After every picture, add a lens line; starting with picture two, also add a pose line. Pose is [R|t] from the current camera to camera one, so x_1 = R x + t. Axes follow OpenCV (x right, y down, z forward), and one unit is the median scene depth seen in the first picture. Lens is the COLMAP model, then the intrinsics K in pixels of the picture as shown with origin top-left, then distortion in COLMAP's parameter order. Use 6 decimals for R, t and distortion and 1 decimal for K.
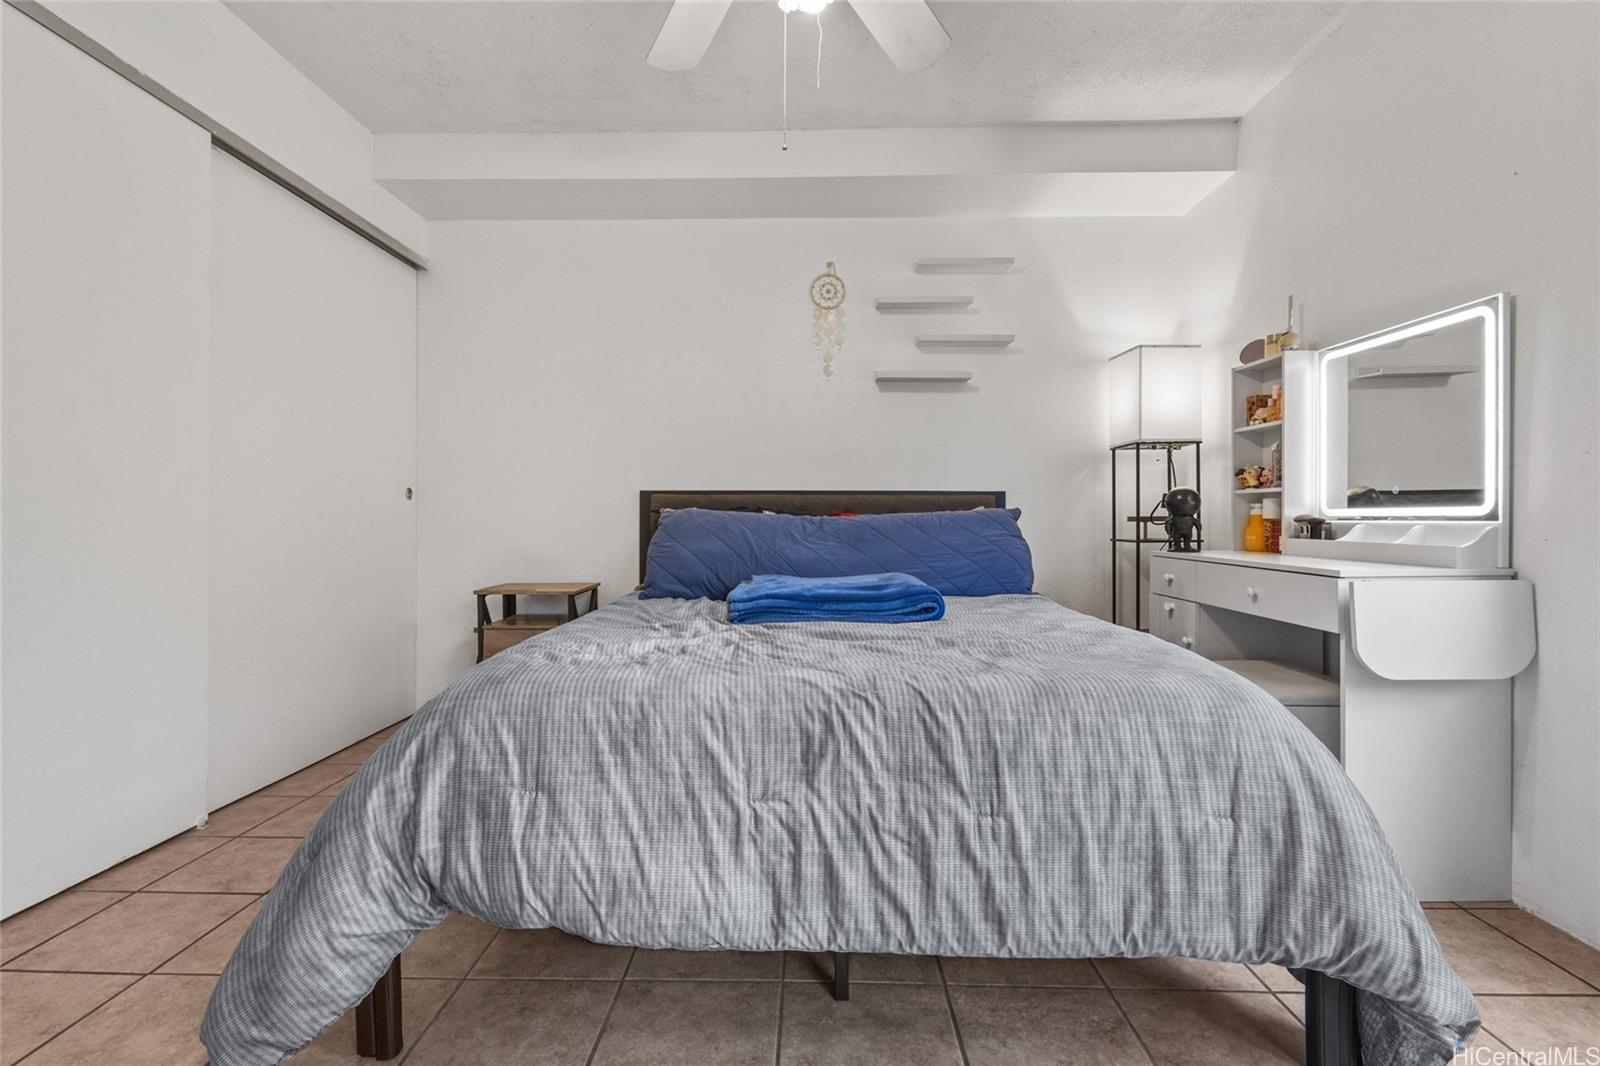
lens RADIAL K [[742.6, 0, 796.8], [0, 742.6, 525.0], [0, 0, 1]] dist [0.003176, 0.000568]
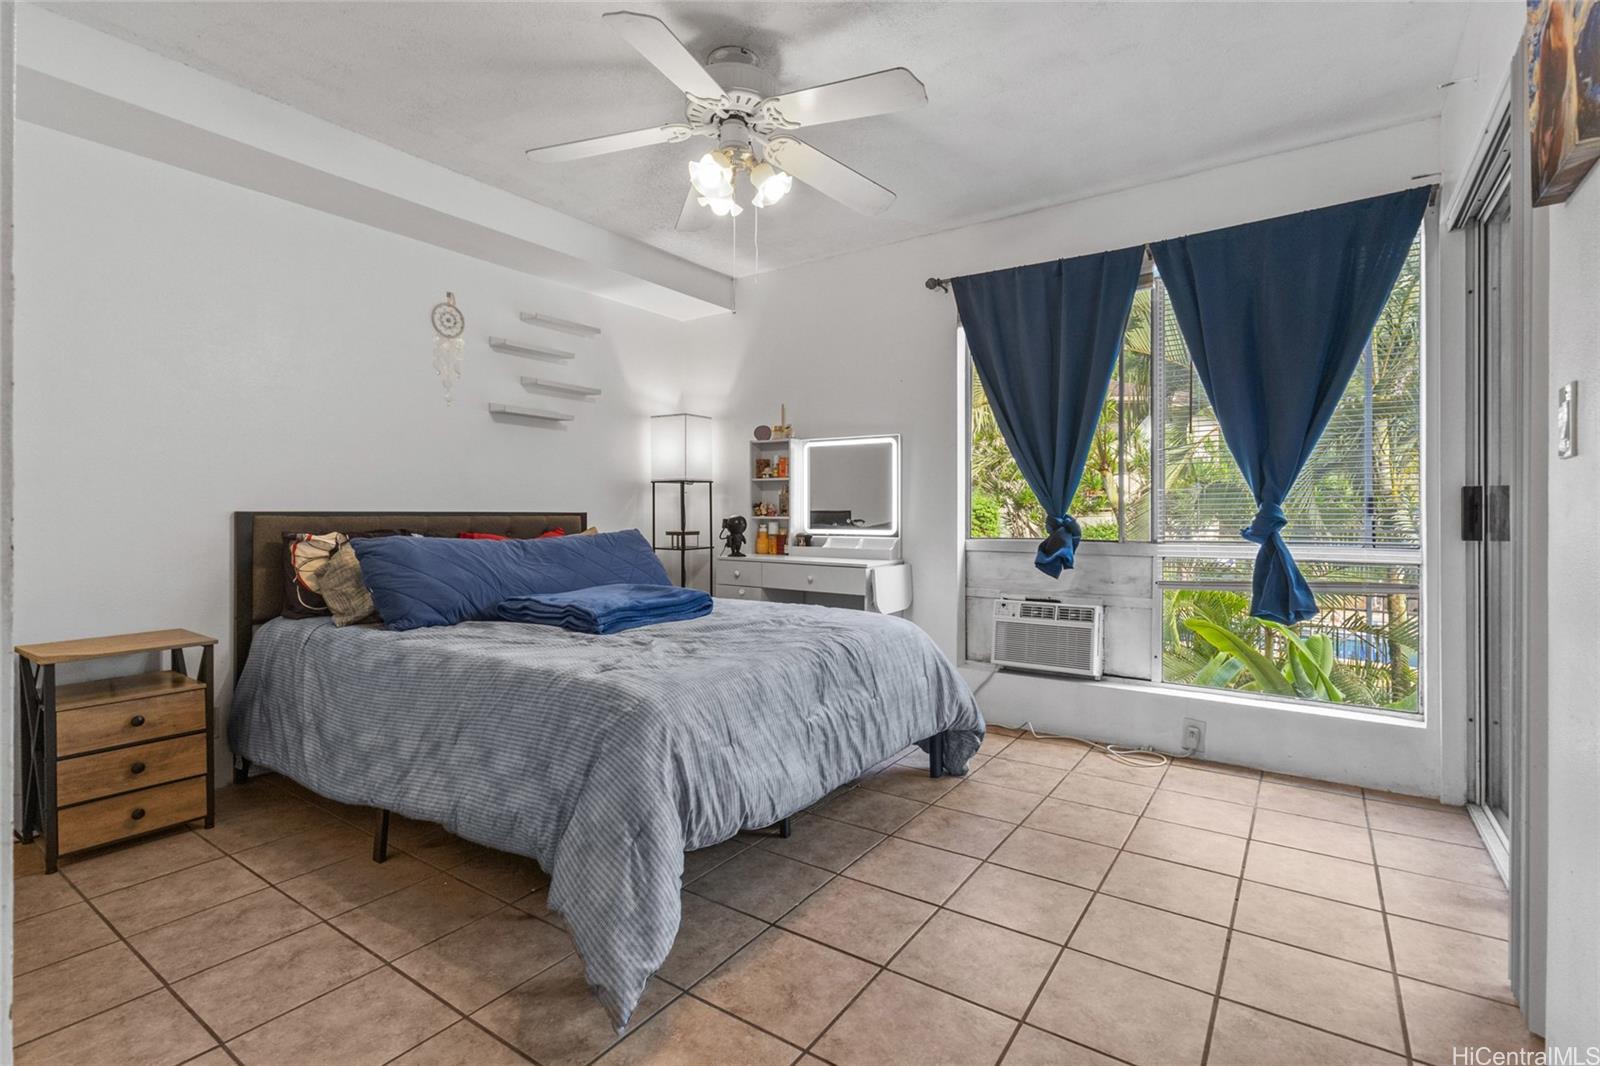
lens RADIAL K [[742.6, 0, 799.6], [0, 742.6, 518.8], [0, 0, 1]] dist [0.003176, 0.000568]
pose [[0.551848, -0.007471, 0.833911, -1.217334], [0.006831, 0.999967, 0.004438, -0.084120], [-0.833917, 0.003247, 0.551881, 0.039704]]
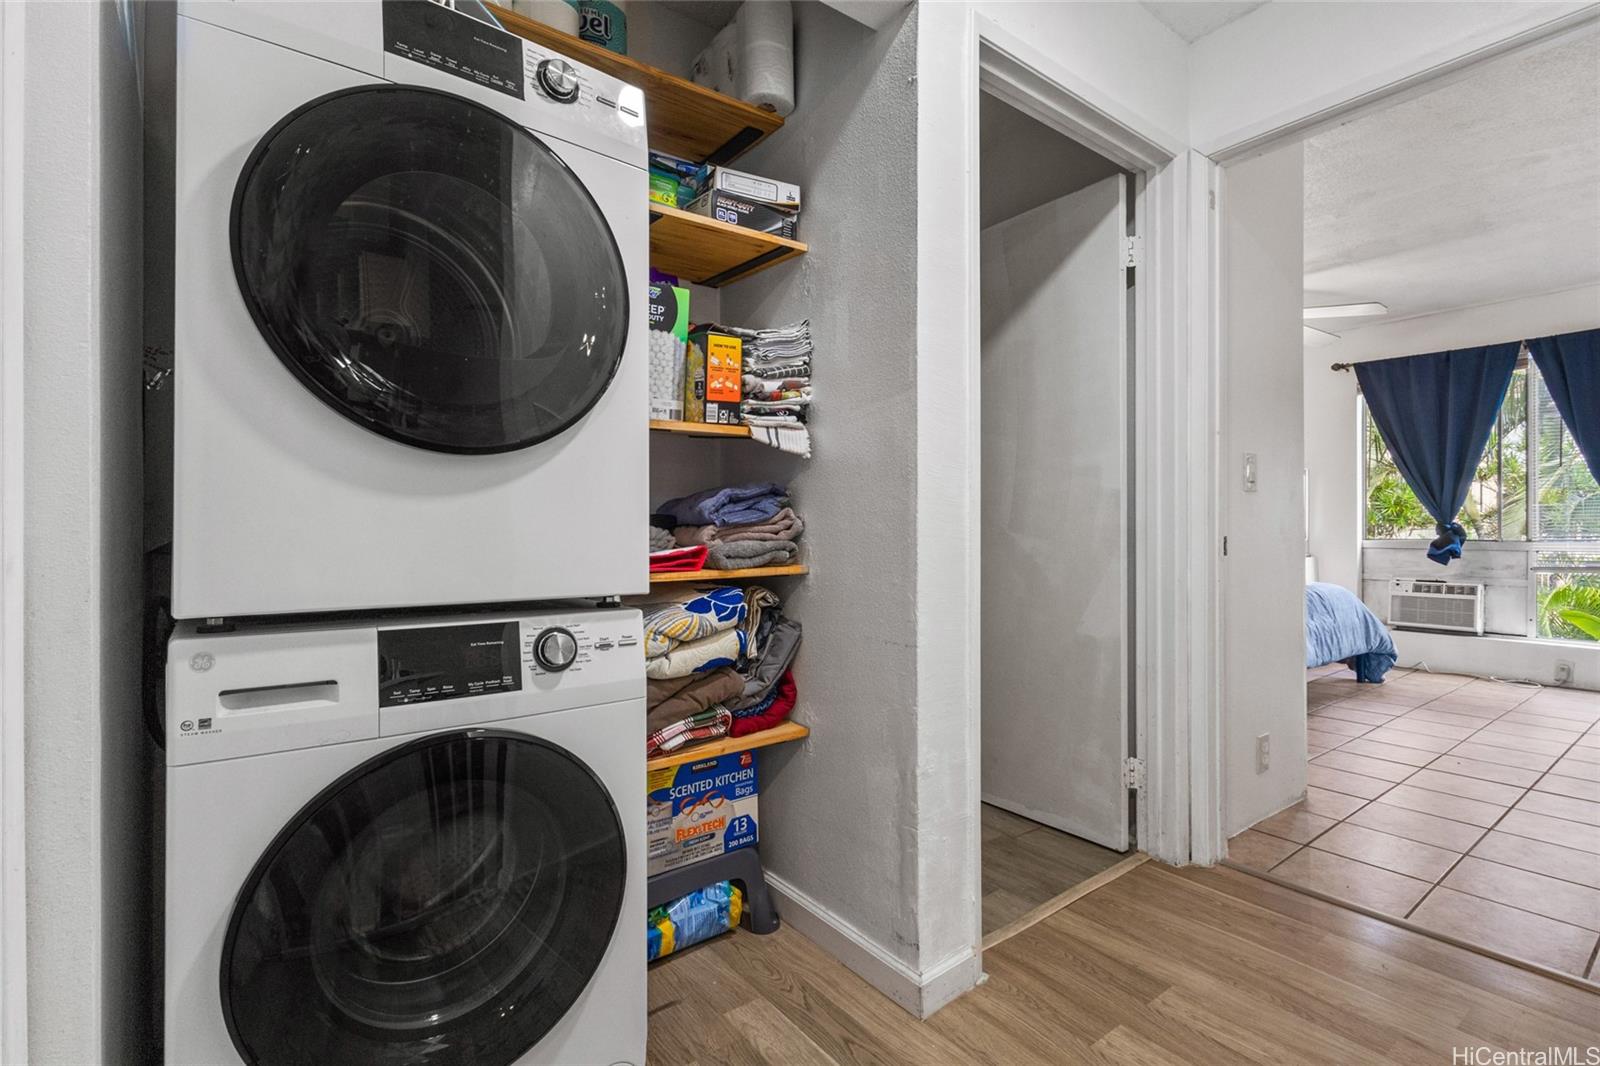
lens RADIAL K [[742.6, 0, 787.7], [0, 742.6, 527.5], [0, 0, 1]] dist [0.003176, 0.000568]
pose [[0.790570, -0.005797, 0.612344, -3.271331], [0.007544, 0.999972, -0.000273, -0.079647], [-0.612325, 0.004835, 0.790591, -0.201385]]
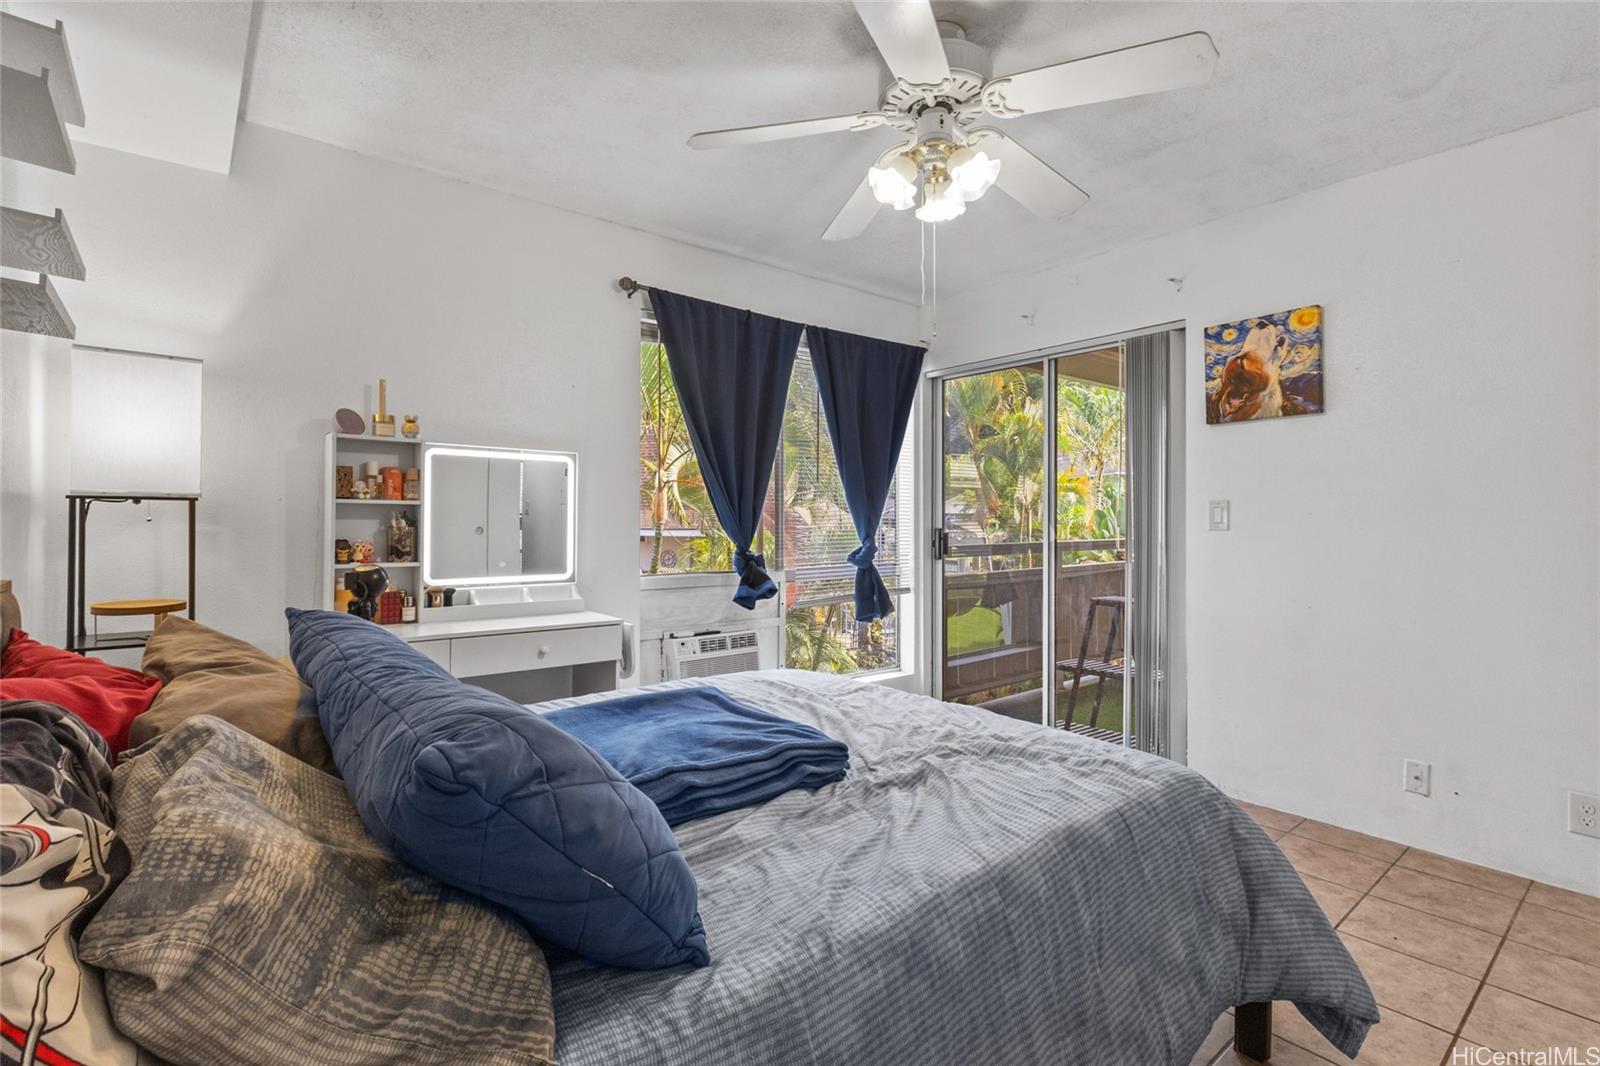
lens RADIAL K [[742.6, 0, 793.5], [0, 742.6, 521.3], [0, 0, 1]] dist [0.003176, 0.000568]
pose [[-0.633934, -0.004395, 0.773375, -0.861107], [-0.000383, 0.999986, 0.005369, -0.183674], [-0.773387, 0.003108, -0.633926, 1.993925]]
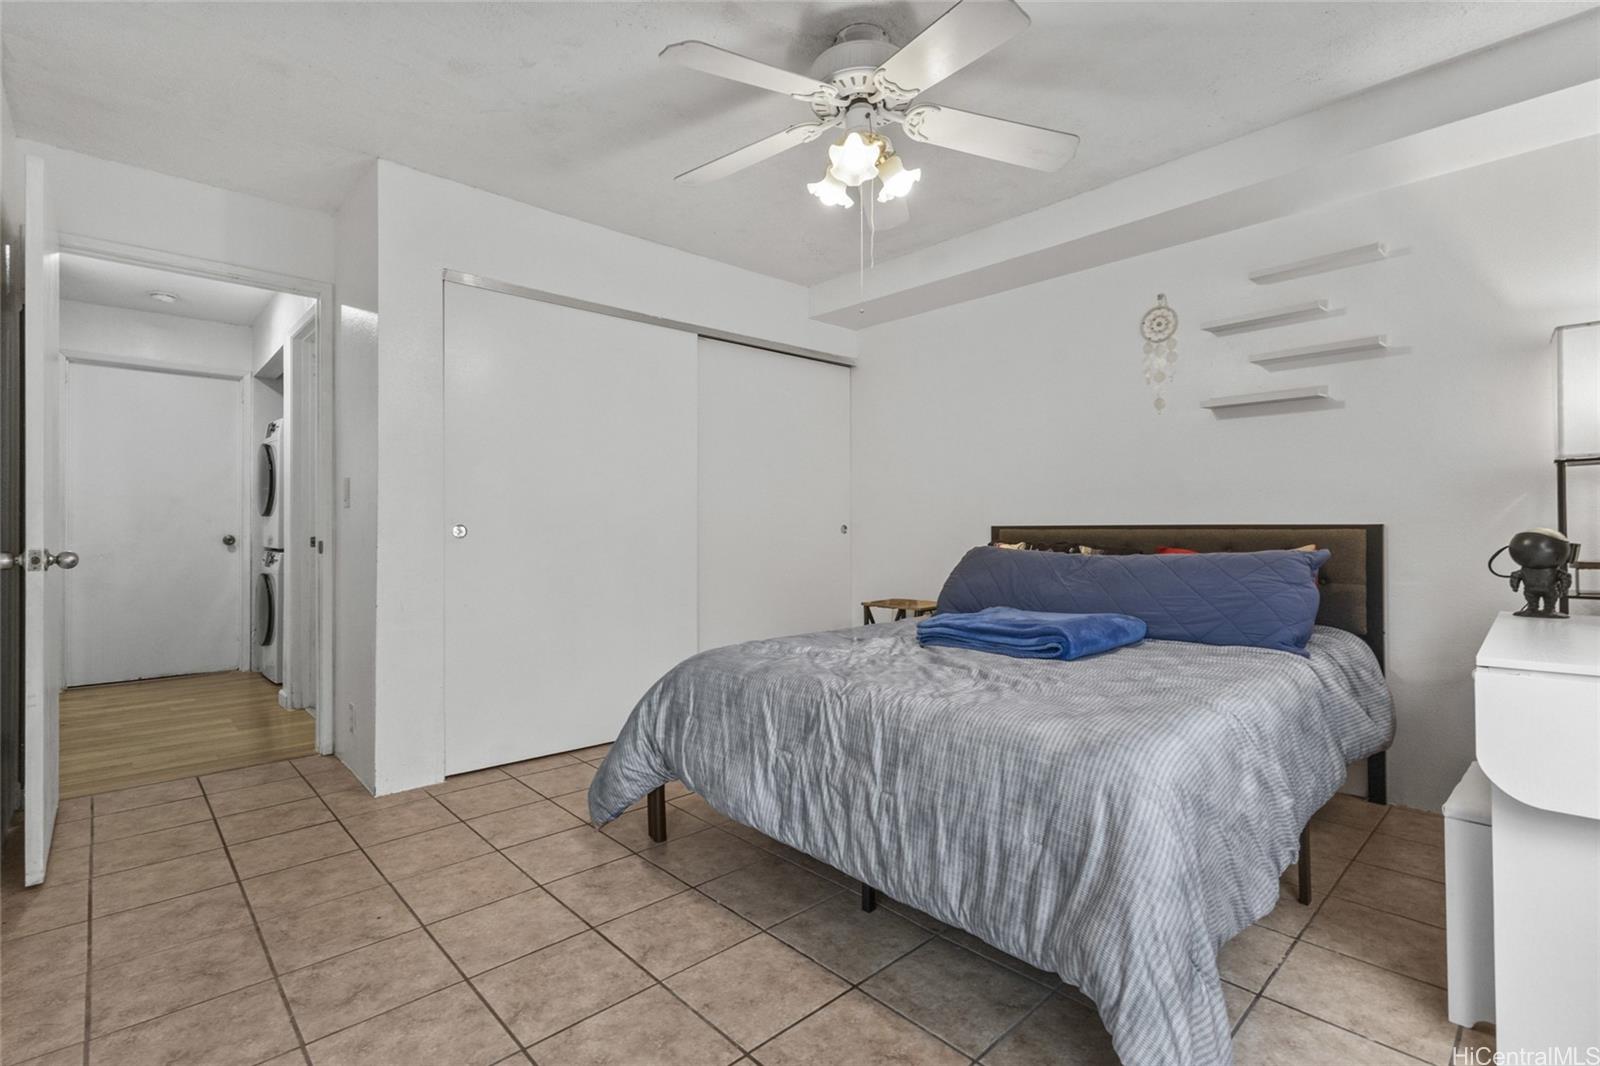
lens RADIAL K [[742.6, 0, 796.7], [0, 742.6, 529.4], [0, 0, 1]] dist [0.003176, 0.000568]
pose [[0.696663, -0.003368, -0.717390, 0.912782], [0.001741, 0.999994, -0.003003, -0.083959], [0.717396, 0.000843, 0.696665, -0.084409]]
